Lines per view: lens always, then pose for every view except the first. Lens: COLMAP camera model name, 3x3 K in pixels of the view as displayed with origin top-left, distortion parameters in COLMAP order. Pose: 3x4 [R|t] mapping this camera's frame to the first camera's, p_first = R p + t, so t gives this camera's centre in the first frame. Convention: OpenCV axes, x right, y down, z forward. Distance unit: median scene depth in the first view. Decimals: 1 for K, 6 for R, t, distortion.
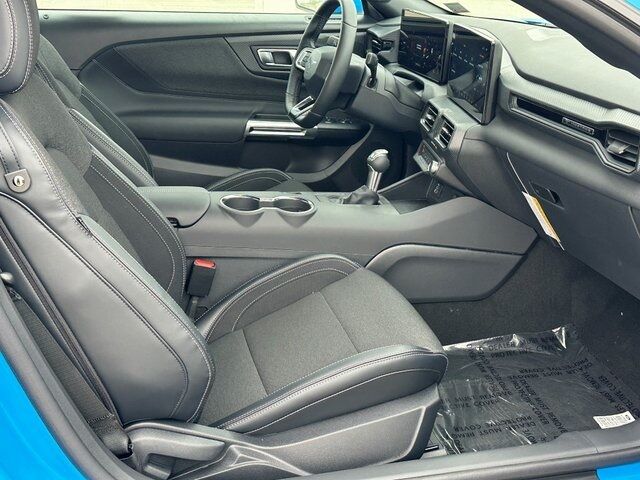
lens RADIAL K [[851.8, 0, 320.0], [0, 851.8, 240.0], [0, 0, 1]] dist [0.144666, 0.008219]
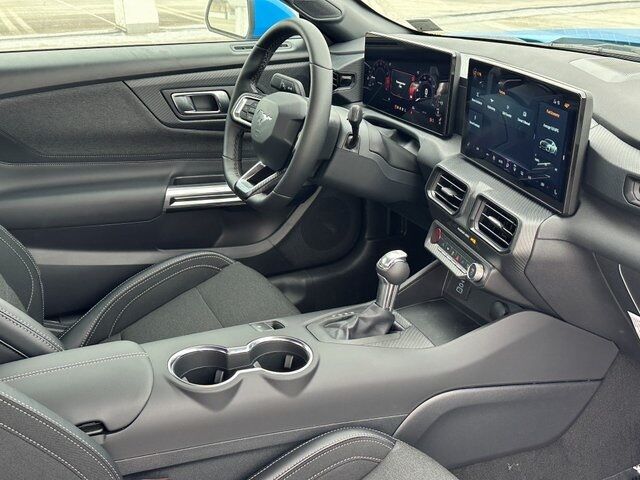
lens RADIAL K [[760.9, 0, 320.0], [0, 760.9, 240.0], [0, 0, 1]] dist [0.125147, -0.001564]
pose [[0.981439, -0.095728, 0.166174, -0.079931], [0.088859, 0.994872, 0.048305, -0.135727], [-0.169946, -0.032642, 0.984913, 0.373108]]
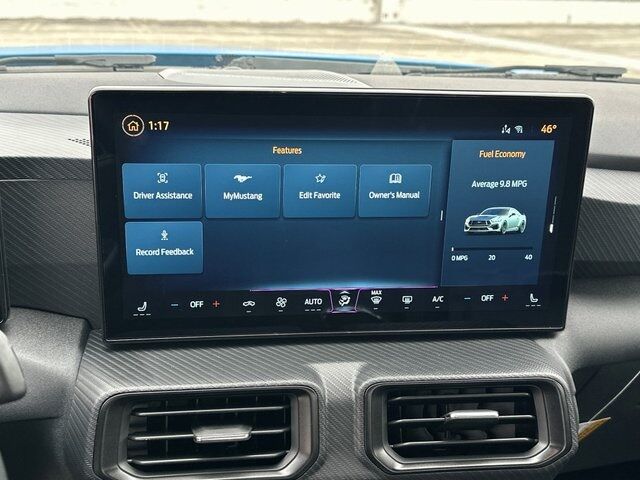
lens RADIAL K [[743.2, 0, 320.0], [0, 743.2, 240.0], [0, 0, 1]] dist [0.053463, -0.012926]
pose [[-0.049041, -0.368784, 0.928220, -0.061170], [0.304253, 0.879655, 0.365564, -0.261244], [-0.951328, 0.300341, 0.069064, 0.903127]]
